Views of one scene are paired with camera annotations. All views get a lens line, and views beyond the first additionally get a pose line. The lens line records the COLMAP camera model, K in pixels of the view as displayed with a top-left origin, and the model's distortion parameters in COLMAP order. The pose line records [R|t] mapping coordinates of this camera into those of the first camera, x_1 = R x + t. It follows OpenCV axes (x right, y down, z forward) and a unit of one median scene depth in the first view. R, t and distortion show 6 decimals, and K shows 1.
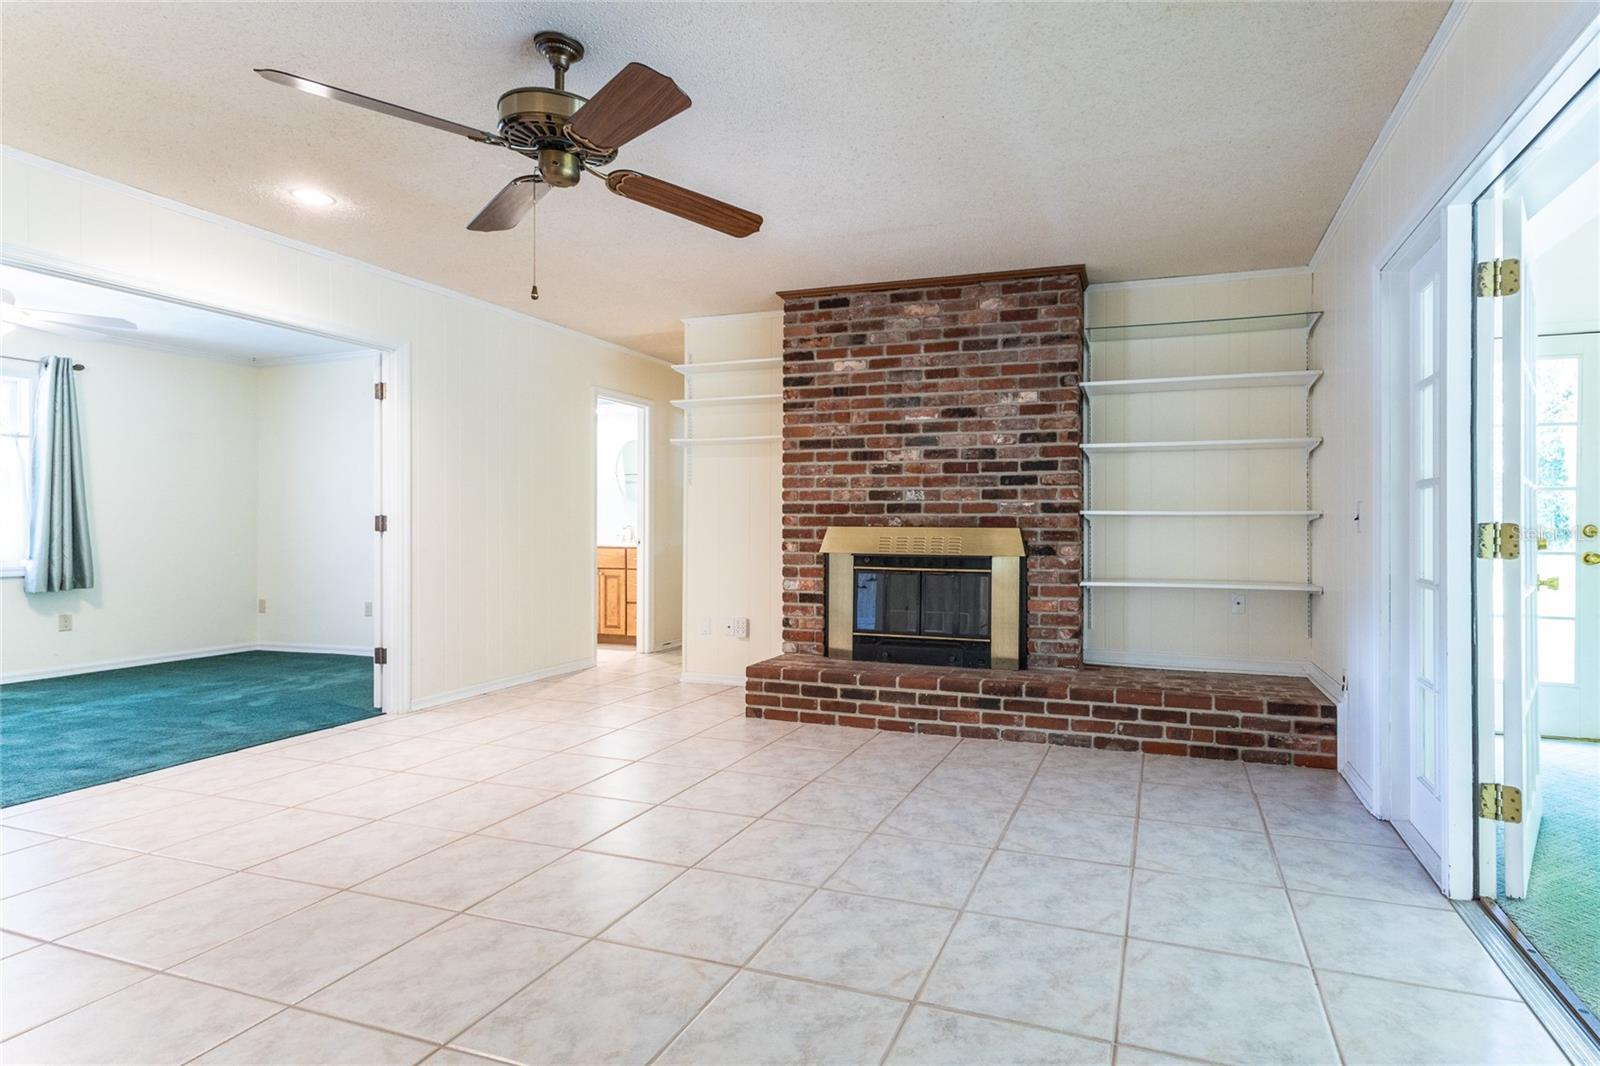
lens RADIAL K [[837.9, 0, 801.2], [0, 837.9, 529.1], [0, 0, 1]] dist [0.007985, 0.000799]
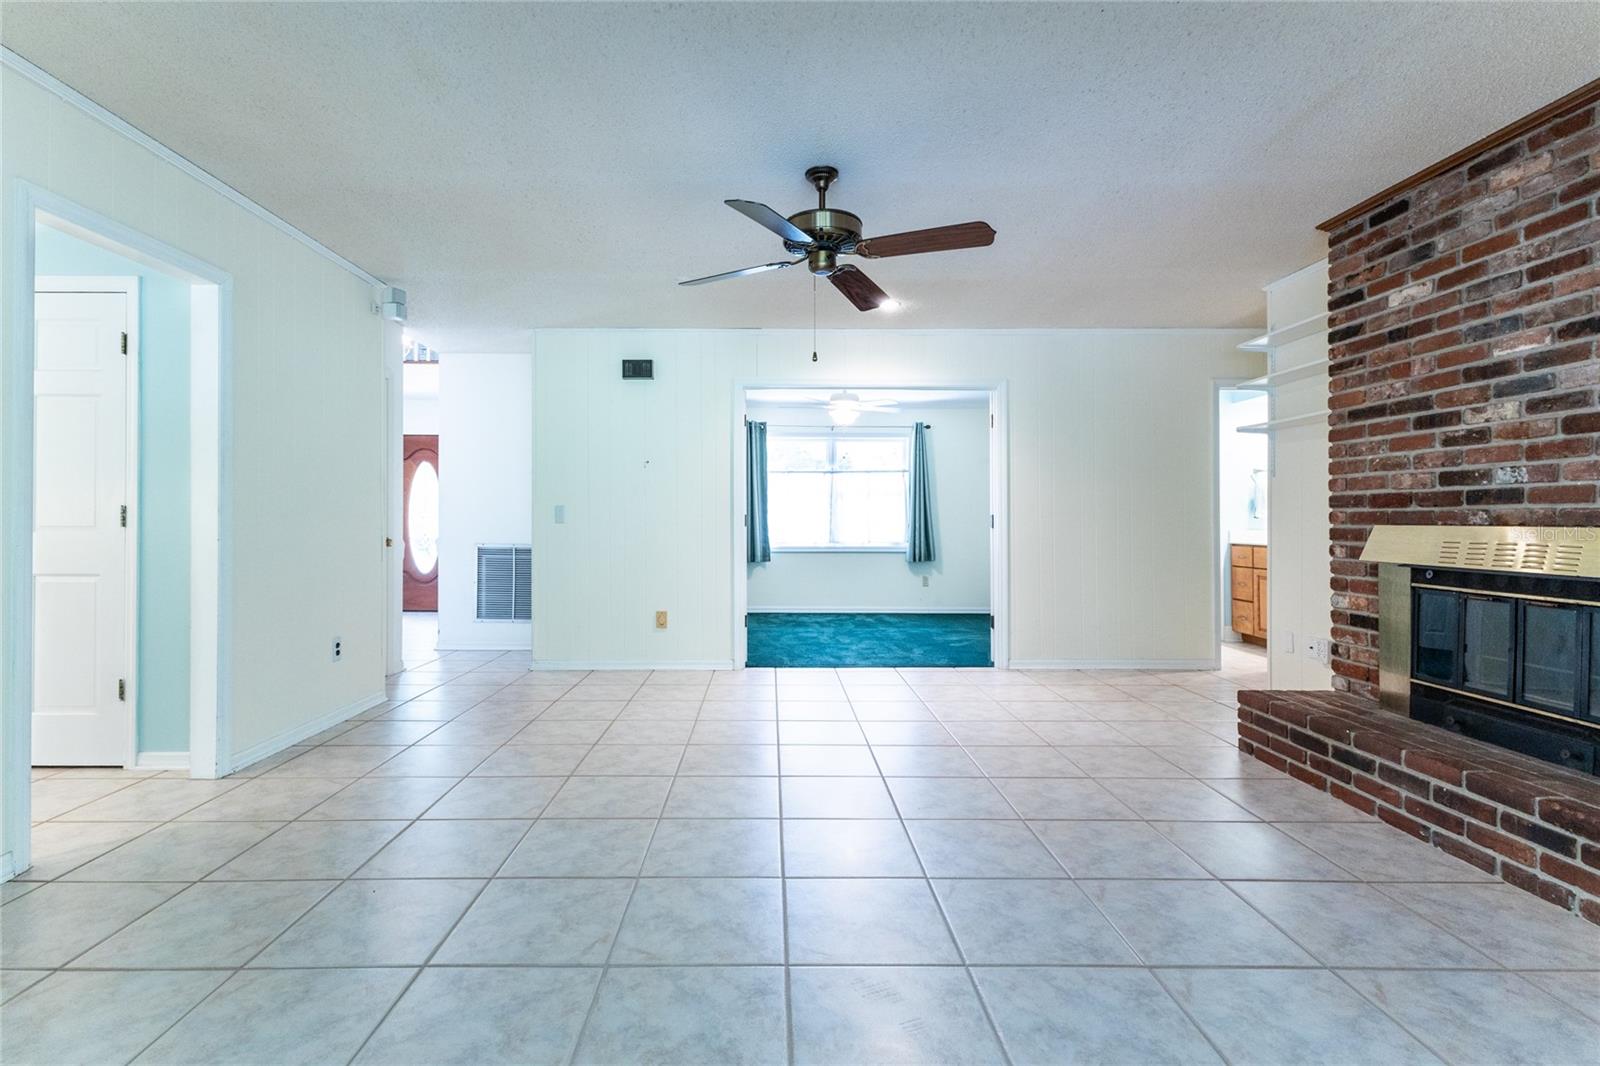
lens RADIAL K [[714.3, 0, 765.2], [0, 714.3, 520.7], [0, 0, 1]] dist [0.008269, -0.001139]
pose [[0.331108, -0.002194, -0.943590, 0.448410], [-0.003776, 0.999986, -0.003650, -0.002681], [0.943585, 0.004771, 0.331095, 0.299816]]
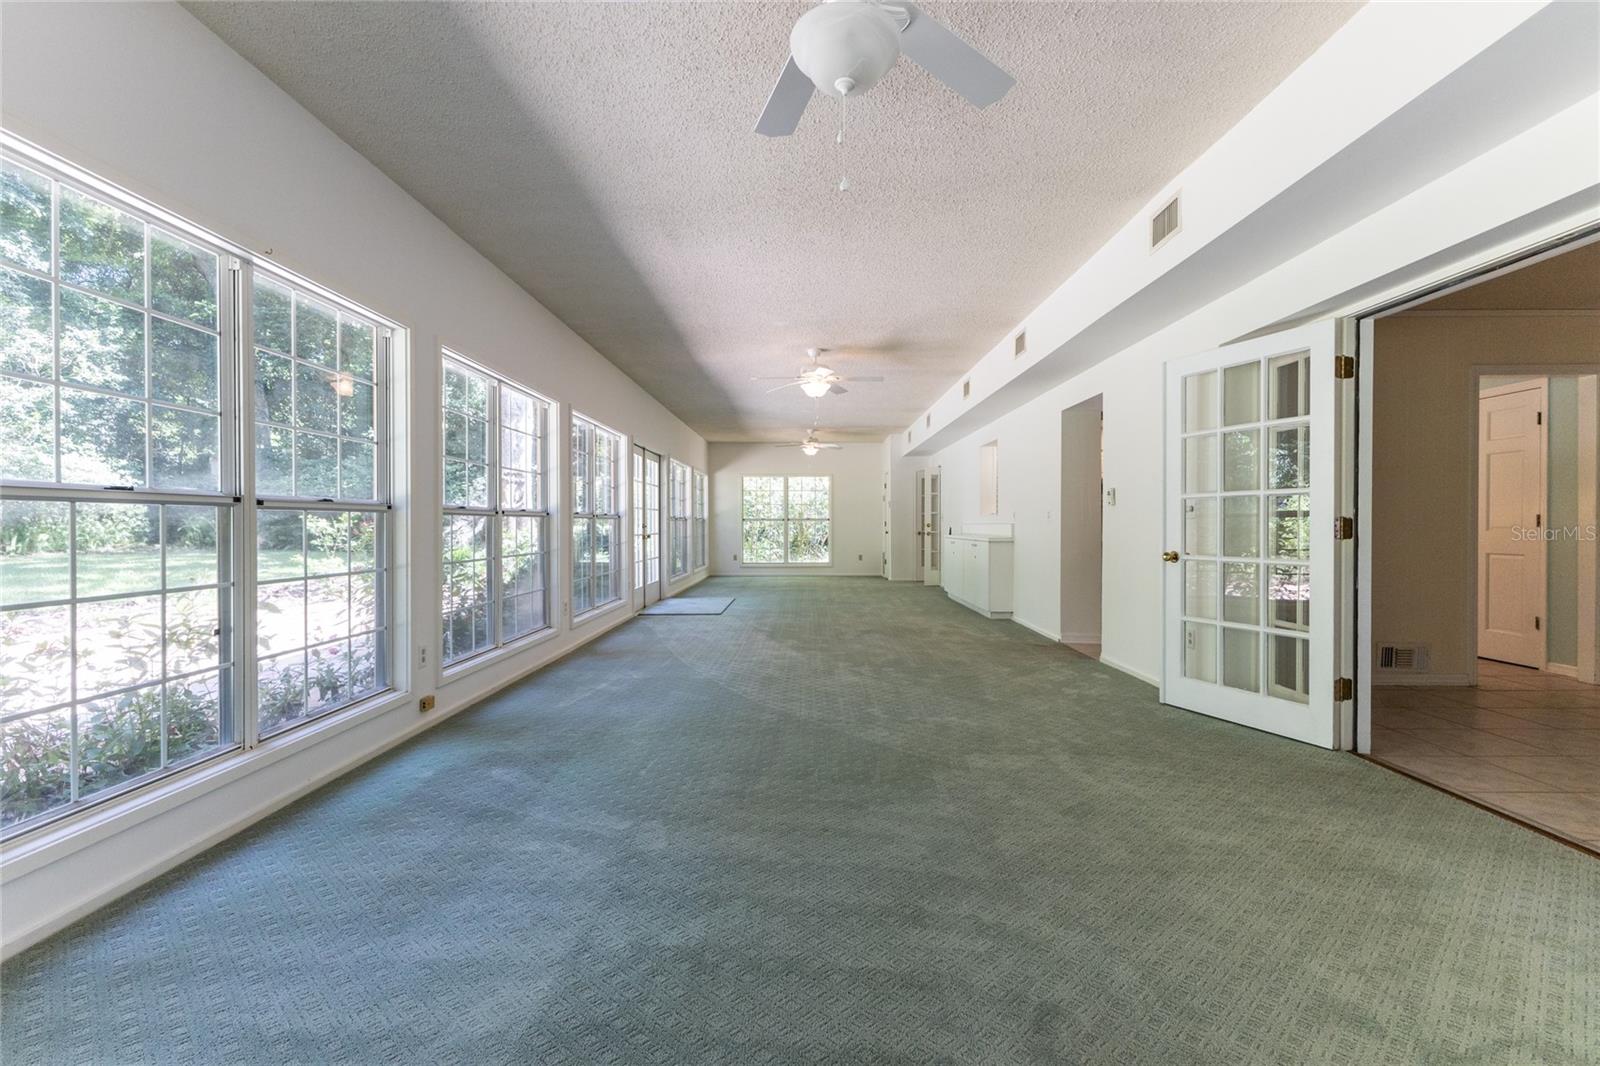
lens RADIAL K [[685.2, 0, 794.9], [0, 685.2, 526.3], [0, 0, 1]] dist [0.009118, -0.001067]
pose [[-0.944660, 0.005180, -0.328012, 0.973204], [0.003402, 0.999976, 0.005995, -0.009023], [0.328035, 0.004547, -0.944655, 0.550160]]
